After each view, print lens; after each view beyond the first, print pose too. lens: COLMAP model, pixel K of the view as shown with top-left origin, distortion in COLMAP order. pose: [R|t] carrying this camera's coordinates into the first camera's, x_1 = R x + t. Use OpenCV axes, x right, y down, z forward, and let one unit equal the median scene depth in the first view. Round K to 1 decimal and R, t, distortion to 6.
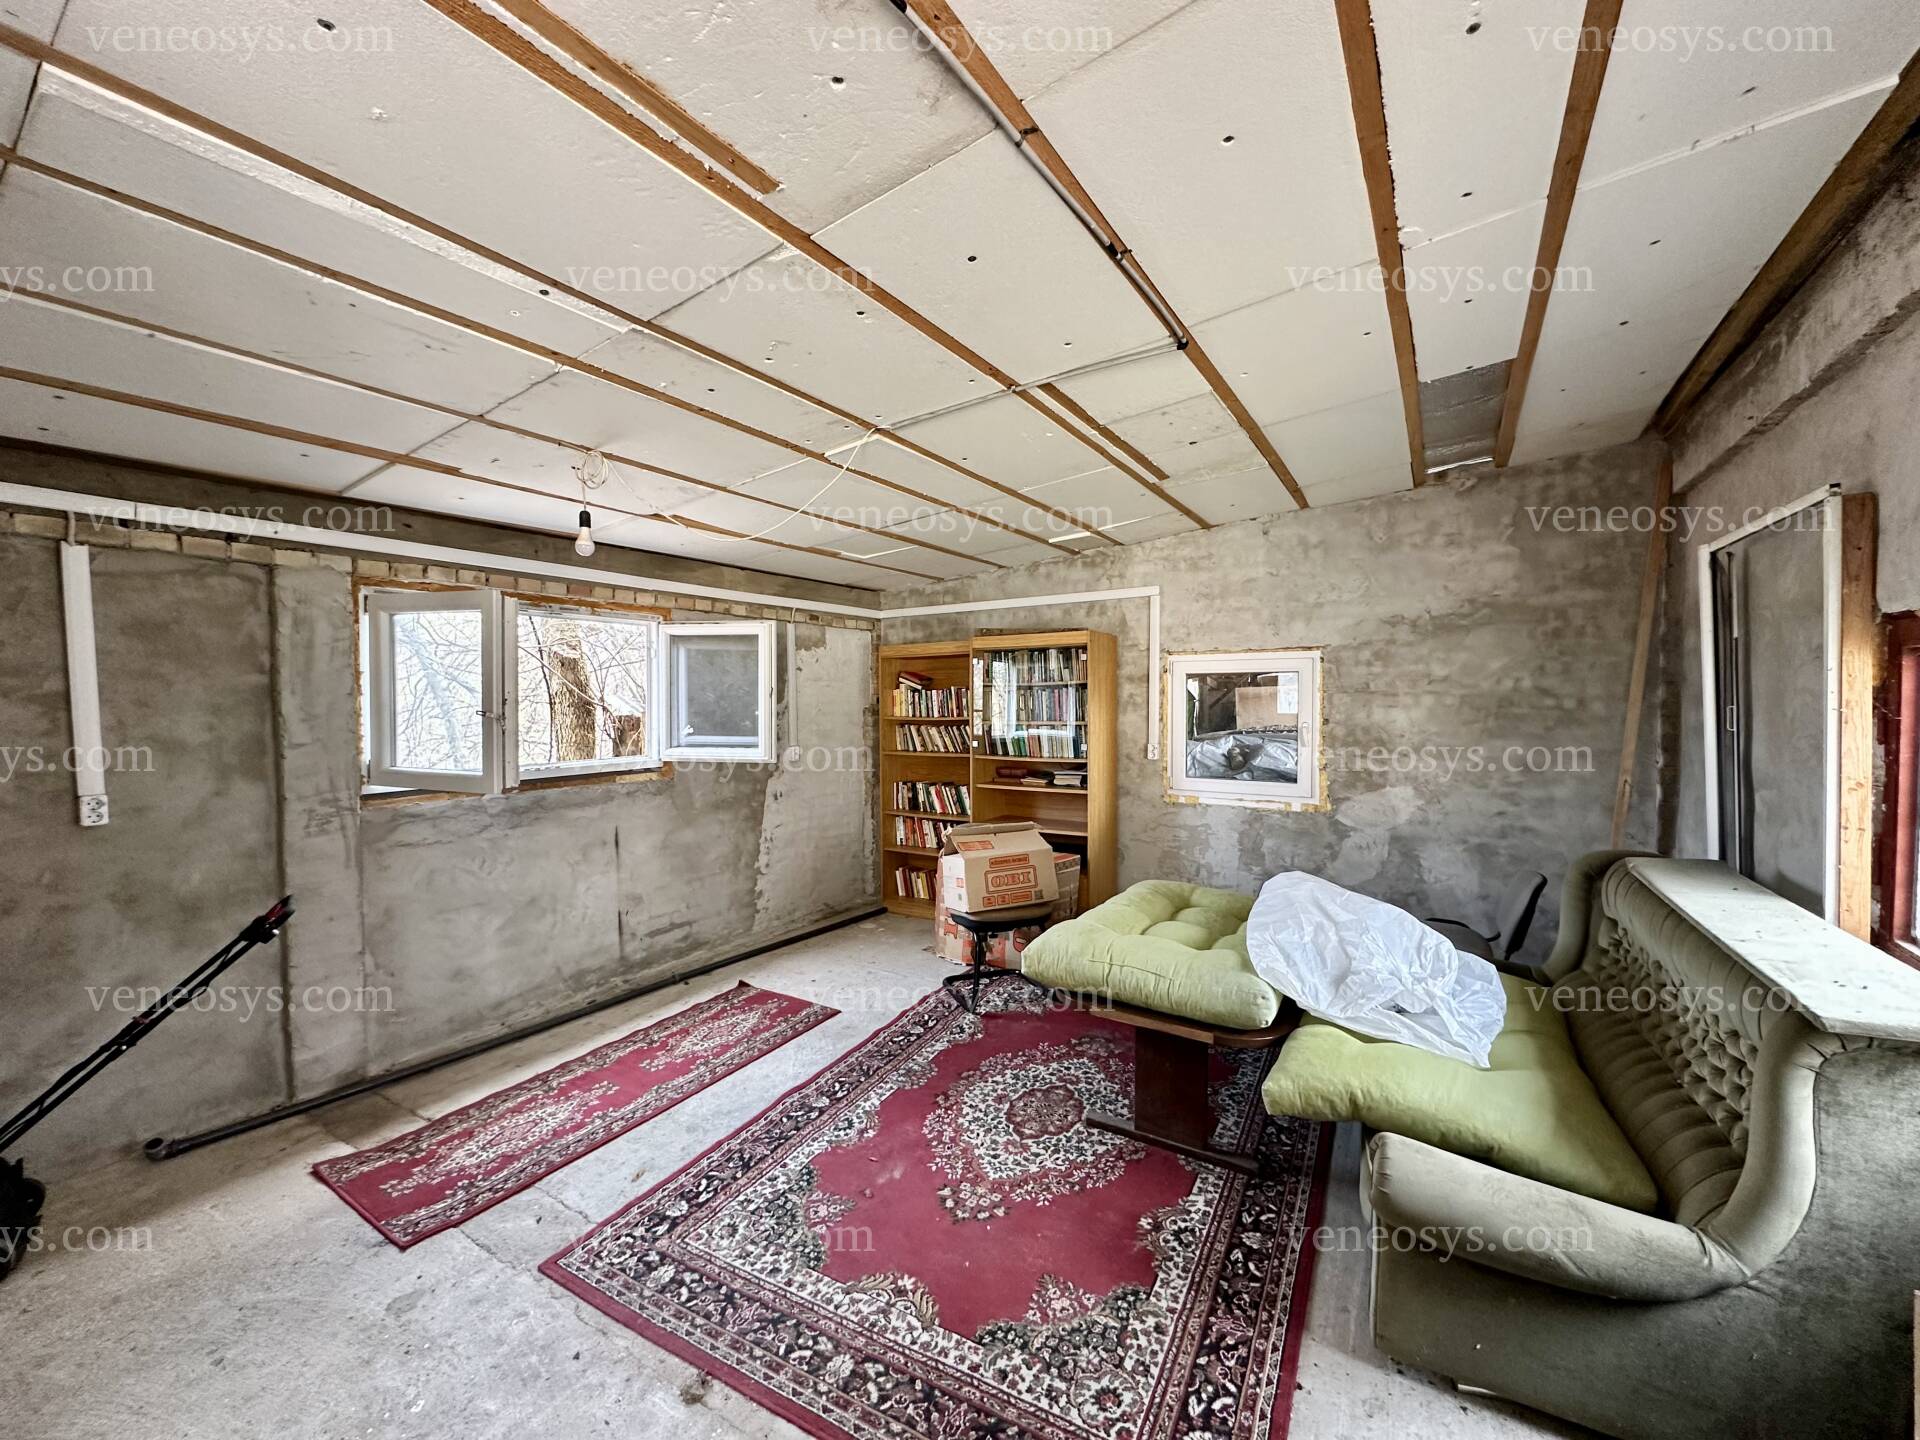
lens RADIAL K [[765.3, 0, 960.0], [0, 765.3, 720.0], [0, 0, 1]] dist [-0.003929, 0.000566]
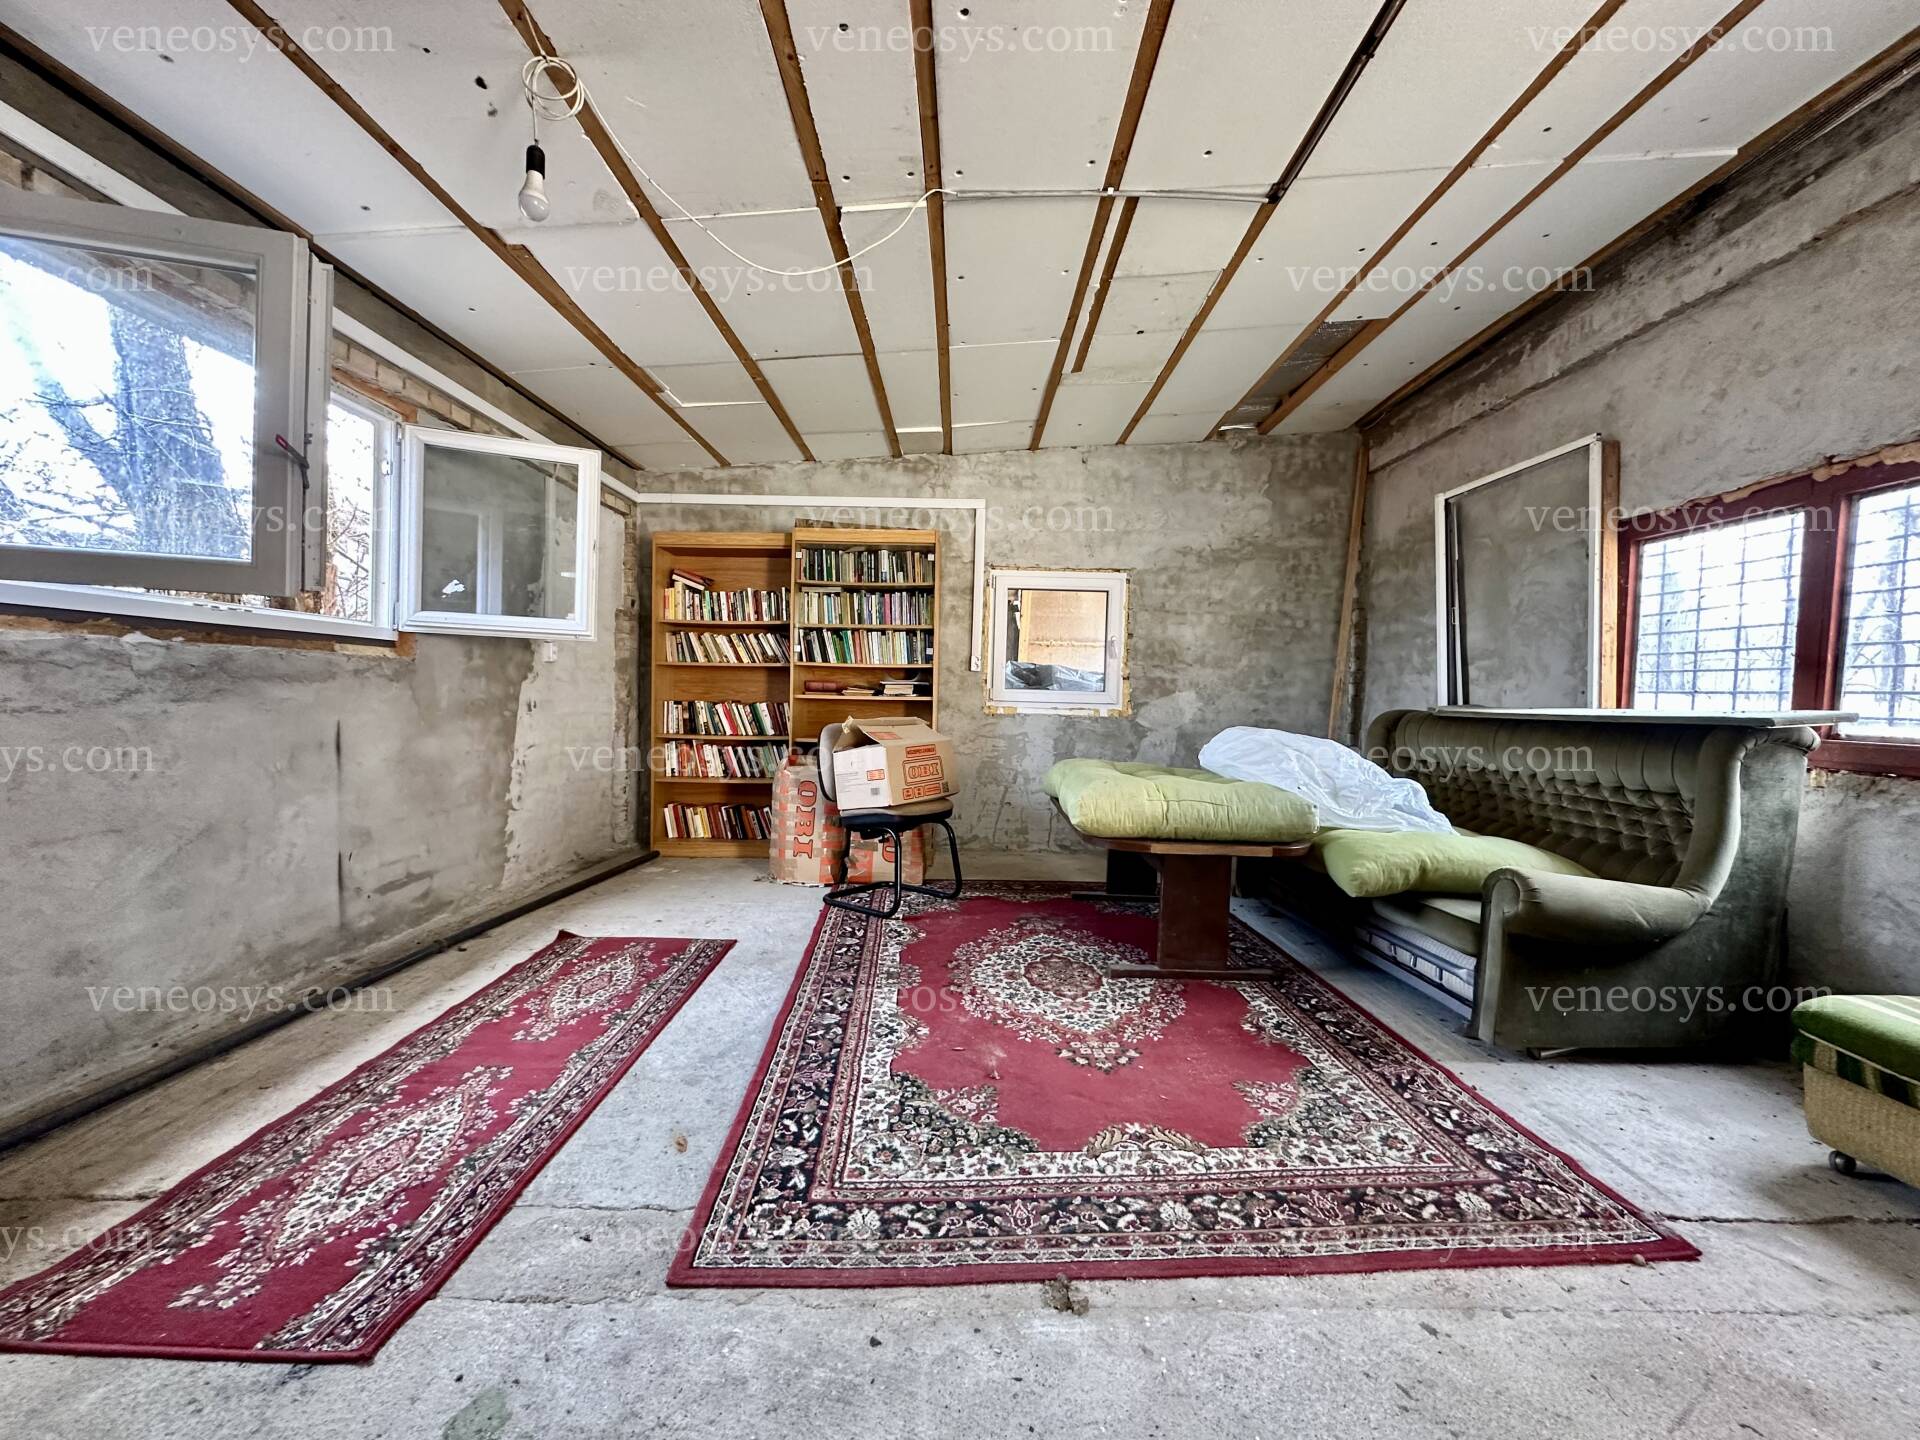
lens RADIAL K [[765.3, 0, 960.0], [0, 765.3, 720.0], [0, 0, 1]] dist [-0.003929, 0.000566]
pose [[0.844519, 0.008937, 0.535451, -0.379532], [-0.012791, 0.999912, 0.003485, 0.140106], [-0.535373, -0.009792, 0.844559, 0.194801]]
